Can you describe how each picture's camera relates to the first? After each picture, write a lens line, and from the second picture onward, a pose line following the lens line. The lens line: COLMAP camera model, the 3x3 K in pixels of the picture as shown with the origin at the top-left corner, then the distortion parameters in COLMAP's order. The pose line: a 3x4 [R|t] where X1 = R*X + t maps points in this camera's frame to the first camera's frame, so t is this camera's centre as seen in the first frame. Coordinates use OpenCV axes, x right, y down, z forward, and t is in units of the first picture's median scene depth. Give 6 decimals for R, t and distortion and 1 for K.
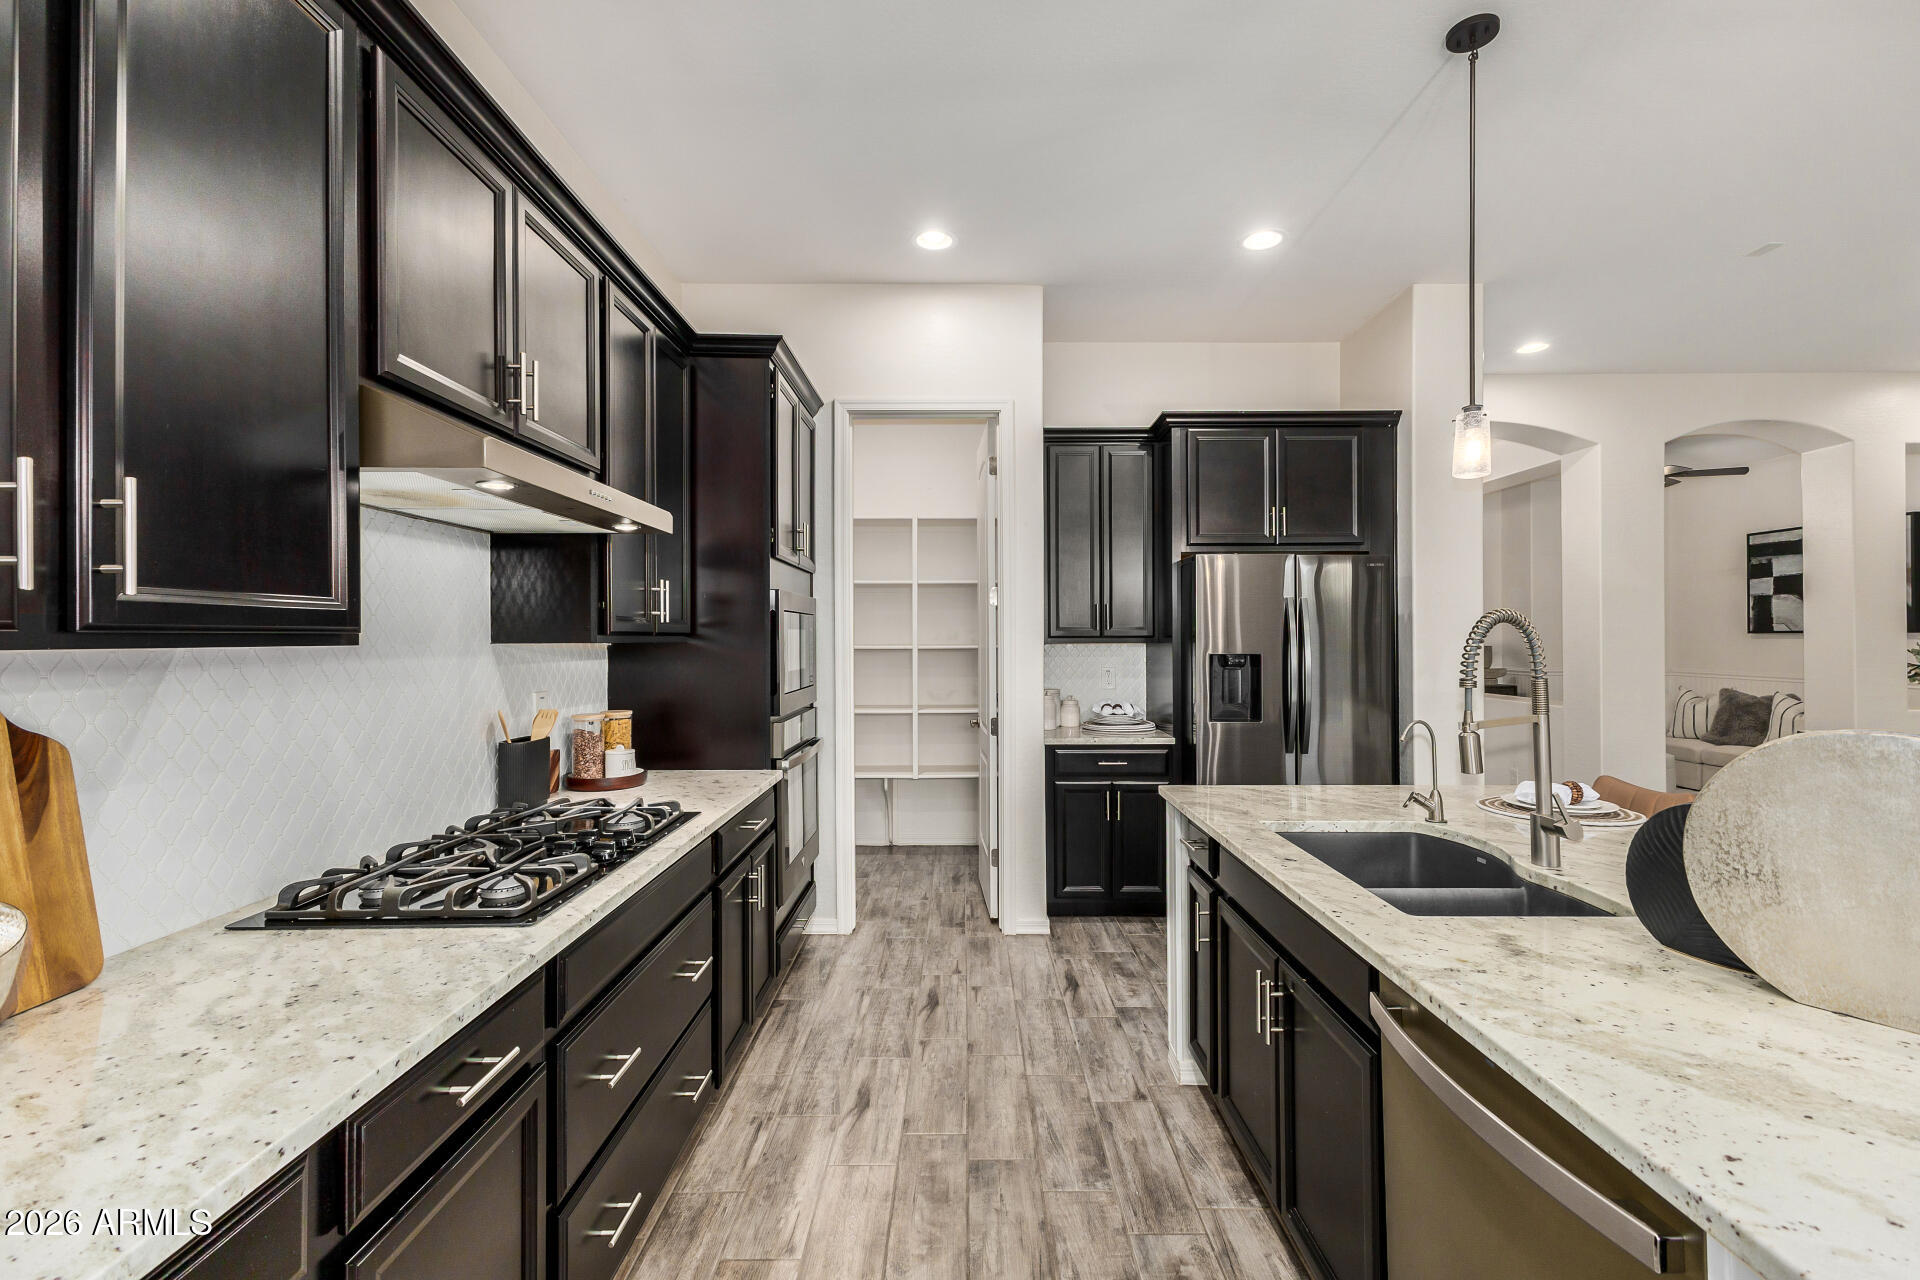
lens RADIAL K [[834.7, 0, 968.7], [0, 834.7, 634.5], [0, 0, 1]] dist [0.008964, -0.002666]
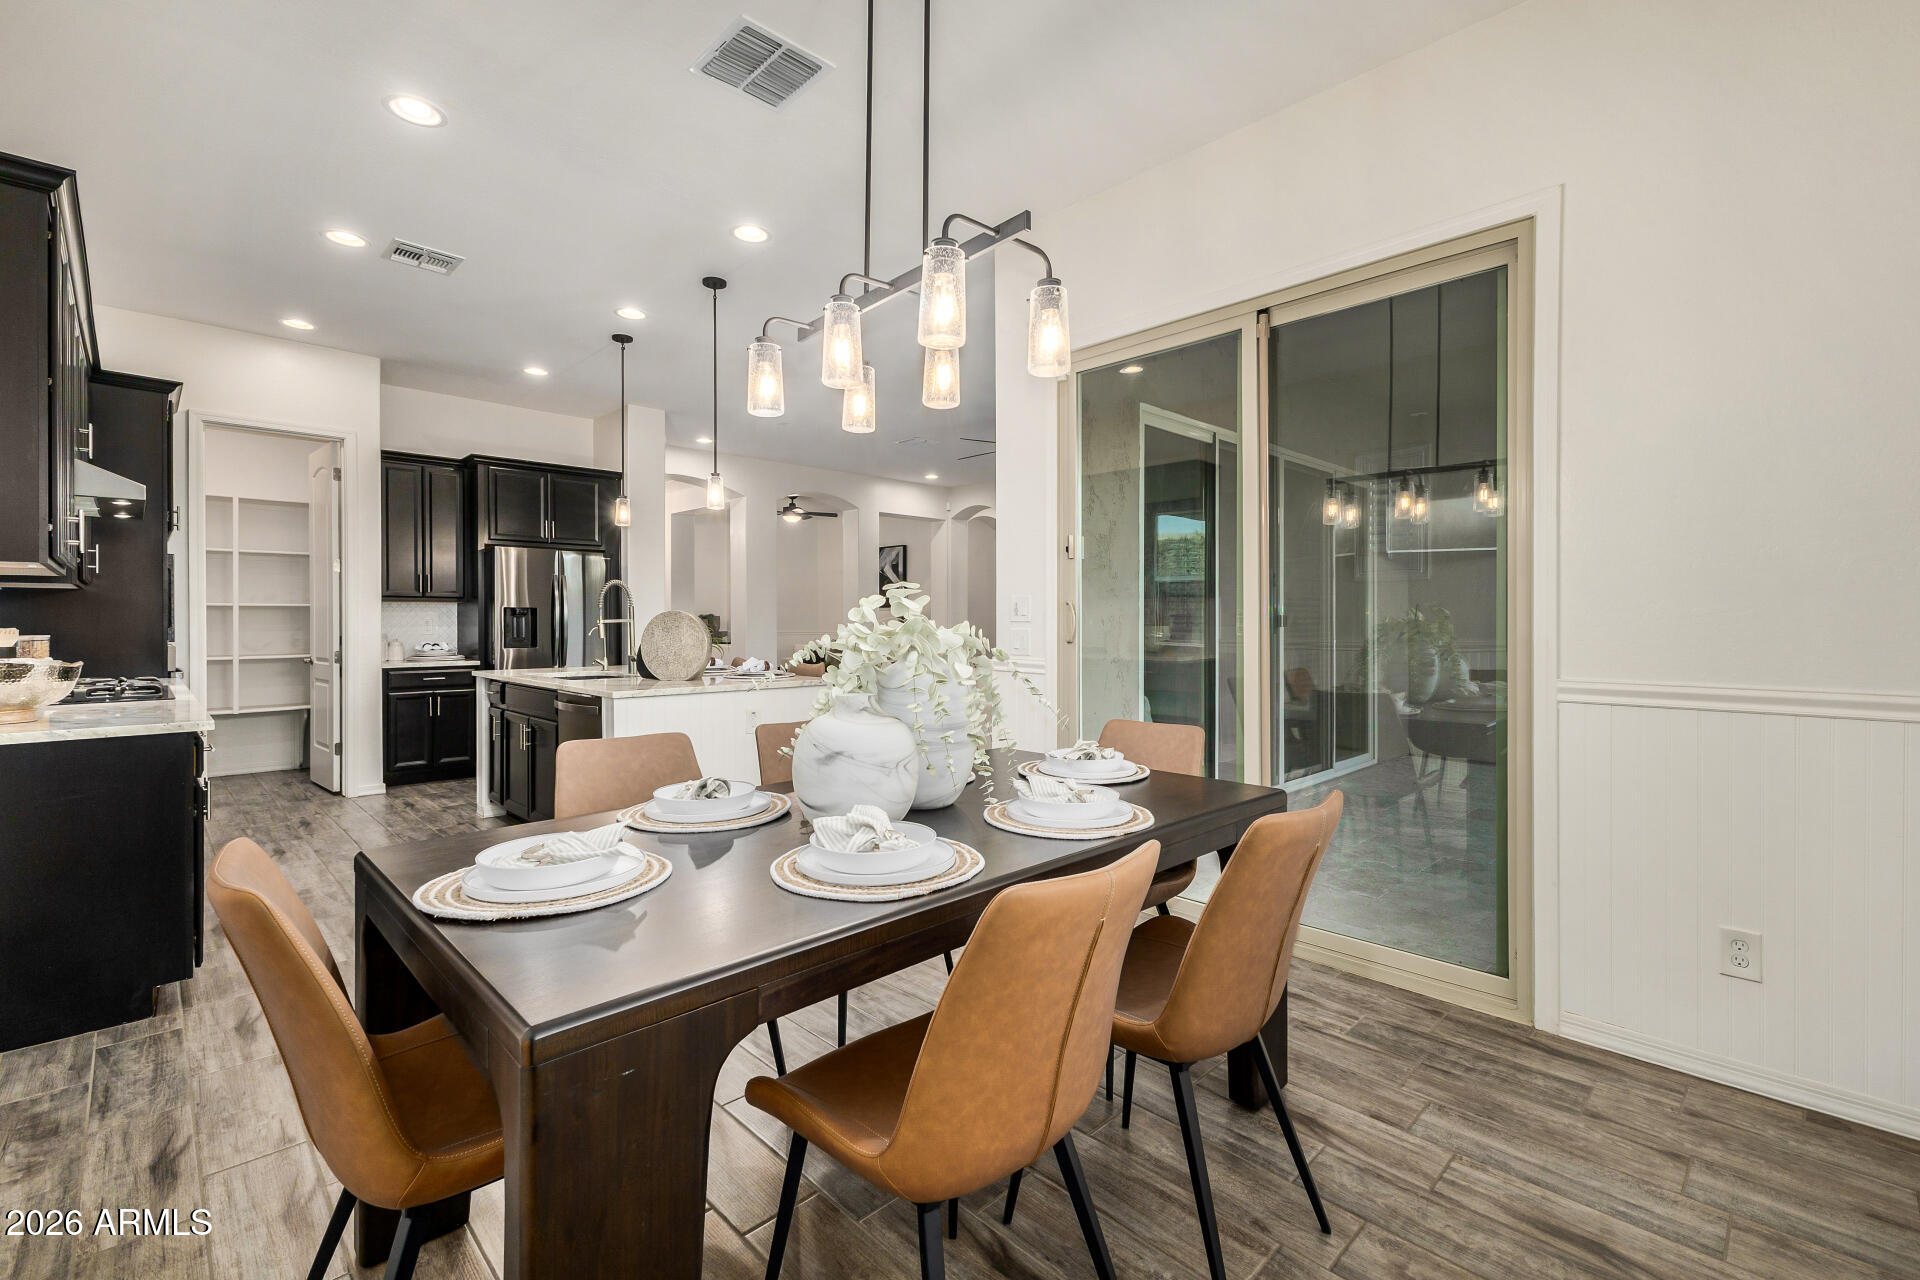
lens RADIAL K [[834.7, 0, 968.4], [0, 834.7, 625.2], [0, 0, 1]] dist [0.008964, -0.002666]
pose [[0.713285, -0.000515, 0.700874, -0.205090], [-0.005511, 0.999965, 0.006344, 0.040568], [-0.700852, -0.008387, 0.713257, -0.780519]]
